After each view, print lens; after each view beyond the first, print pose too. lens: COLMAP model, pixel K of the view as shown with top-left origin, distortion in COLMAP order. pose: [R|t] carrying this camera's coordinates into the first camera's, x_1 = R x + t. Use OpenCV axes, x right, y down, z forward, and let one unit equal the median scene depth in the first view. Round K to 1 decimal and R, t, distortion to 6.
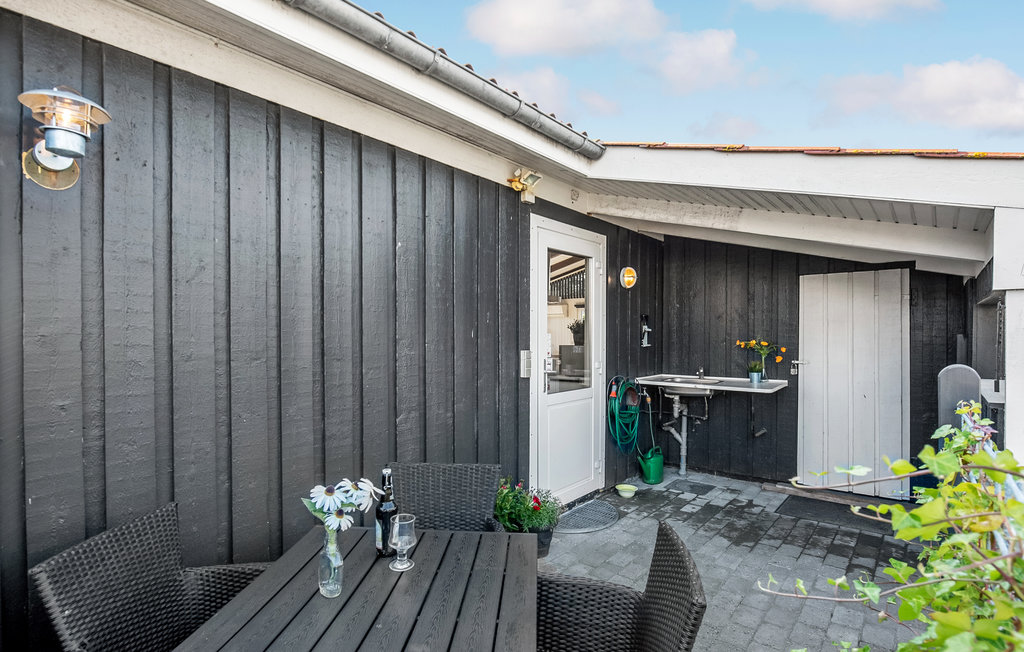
lens RADIAL K [[528.4, 0, 512.0], [0, 528.4, 326.0], [0, 0, 1]] dist [0.001166, -0.000071]
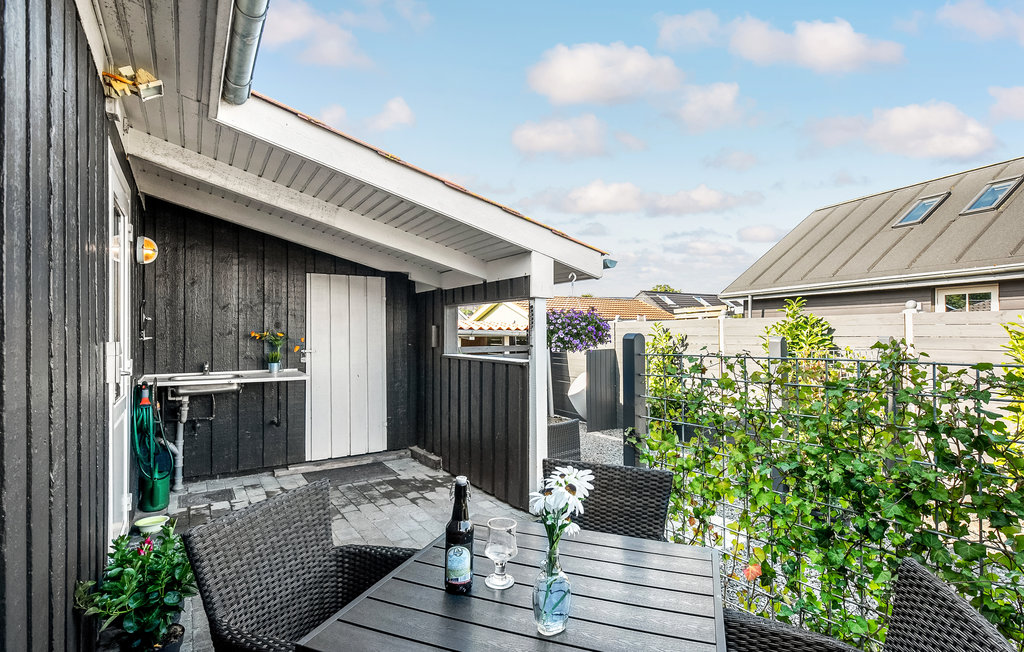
lens RADIAL K [[528.4, 0, 512.0], [0, 528.4, 326.0], [0, 0, 1]] dist [0.001166, -0.000071]
pose [[0.277370, 0.012369, 0.960683, -0.390833], [-0.011244, 0.999890, -0.009628, 0.021913], [-0.960697, -0.008132, 0.277479, 0.282335]]
